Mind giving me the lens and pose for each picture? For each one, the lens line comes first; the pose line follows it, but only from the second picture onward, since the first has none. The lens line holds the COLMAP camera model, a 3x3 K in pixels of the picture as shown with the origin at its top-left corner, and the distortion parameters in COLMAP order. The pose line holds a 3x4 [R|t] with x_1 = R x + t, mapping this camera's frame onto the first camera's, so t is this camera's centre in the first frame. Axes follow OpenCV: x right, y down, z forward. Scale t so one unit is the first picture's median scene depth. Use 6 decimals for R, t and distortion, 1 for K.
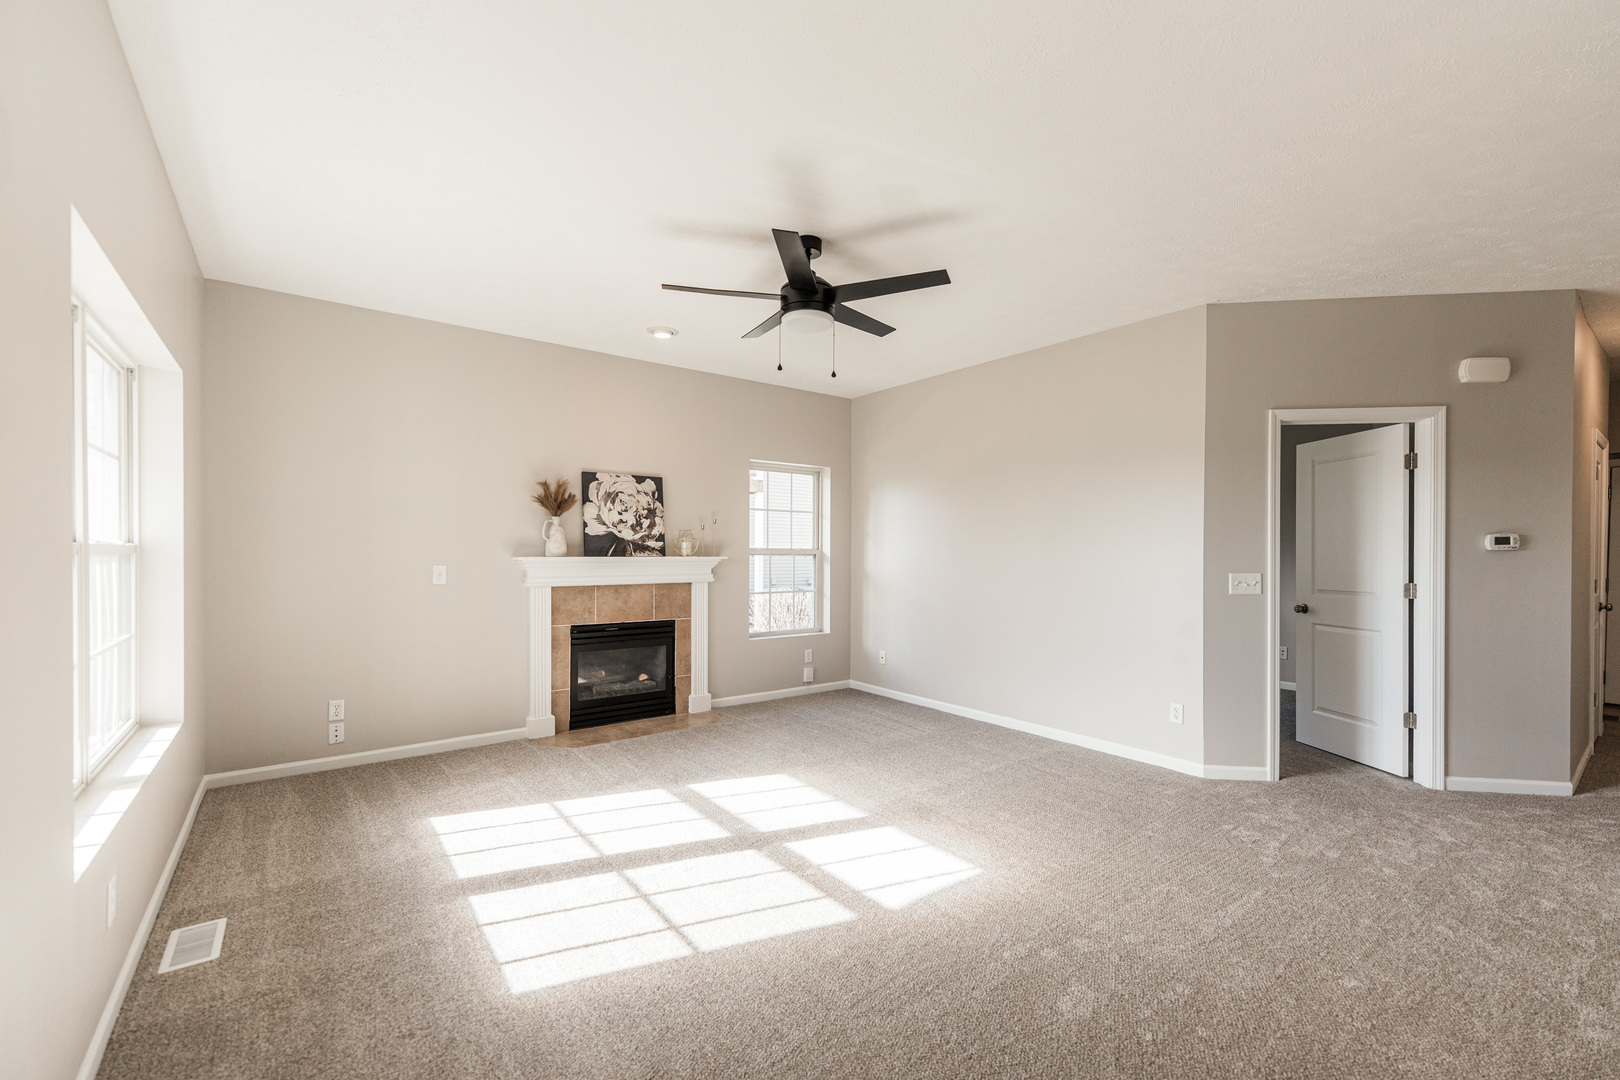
lens RADIAL K [[662.8, 0, 807.1], [0, 662.8, 556.2], [0, 0, 1]] dist [0.000314, -0.001610]
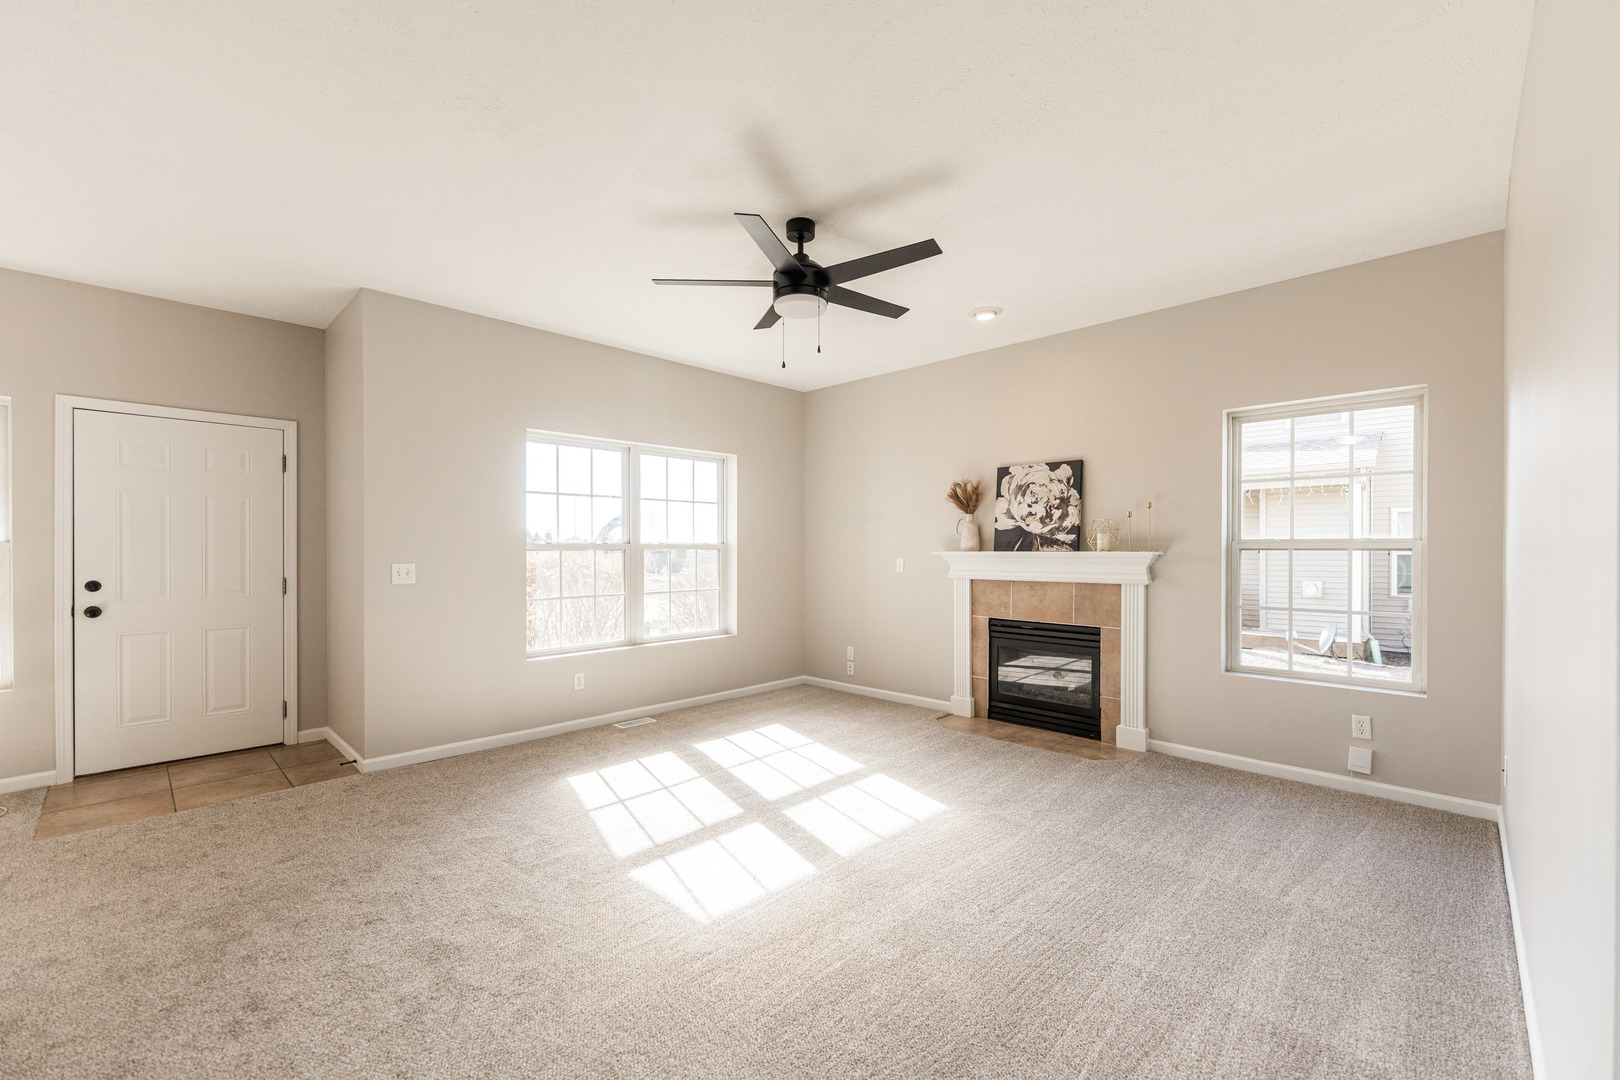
lens RADIAL K [[662.8, 0, 807.9], [0, 662.8, 552.2], [0, 0, 1]] dist [0.000314, -0.001610]
pose [[0.154014, 0.002542, -0.988065, 0.618339], [-0.003495, 0.999992, 0.002028, 0.000902], [0.988063, 0.003141, 0.154021, 0.554563]]
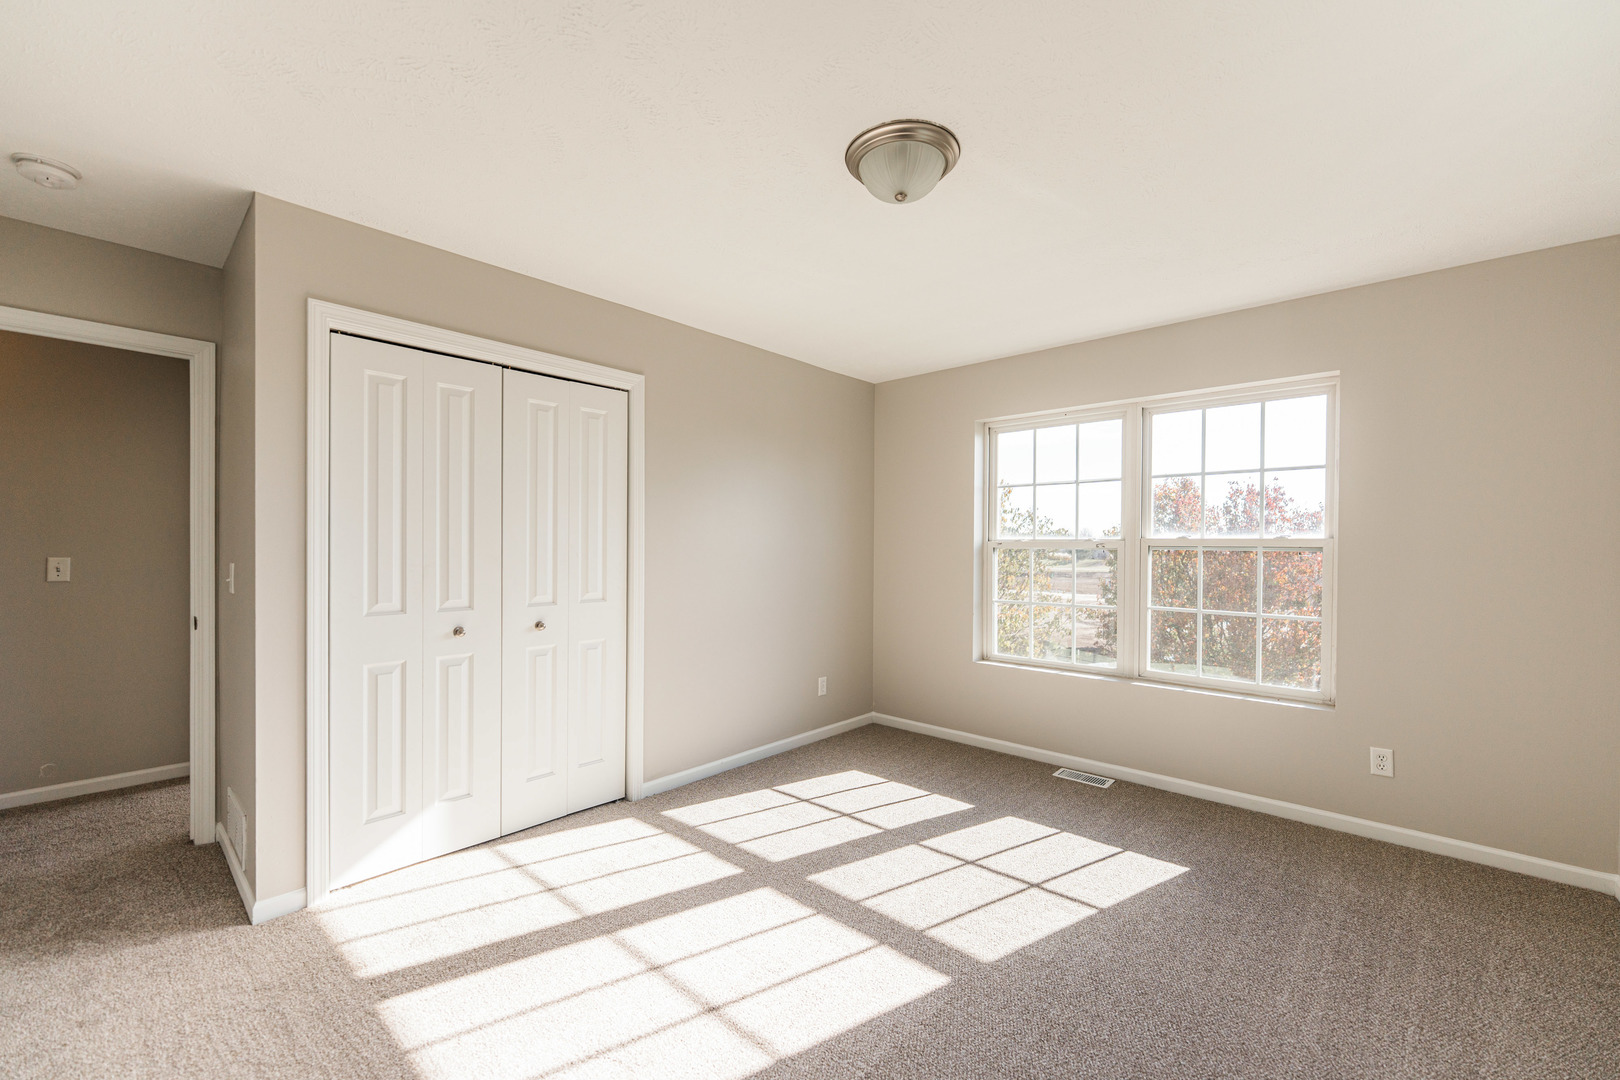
lens RADIAL K [[662.8, 0, 824.5], [0, 662.8, 541.1], [0, 0, 1]] dist [0.000314, -0.001610]
pose [[-0.985930, -0.004833, -0.167087, 0.003499], [-0.005835, 0.999968, 0.005506, -0.011863], [0.167055, 0.006403, -0.985927, 1.153181]]
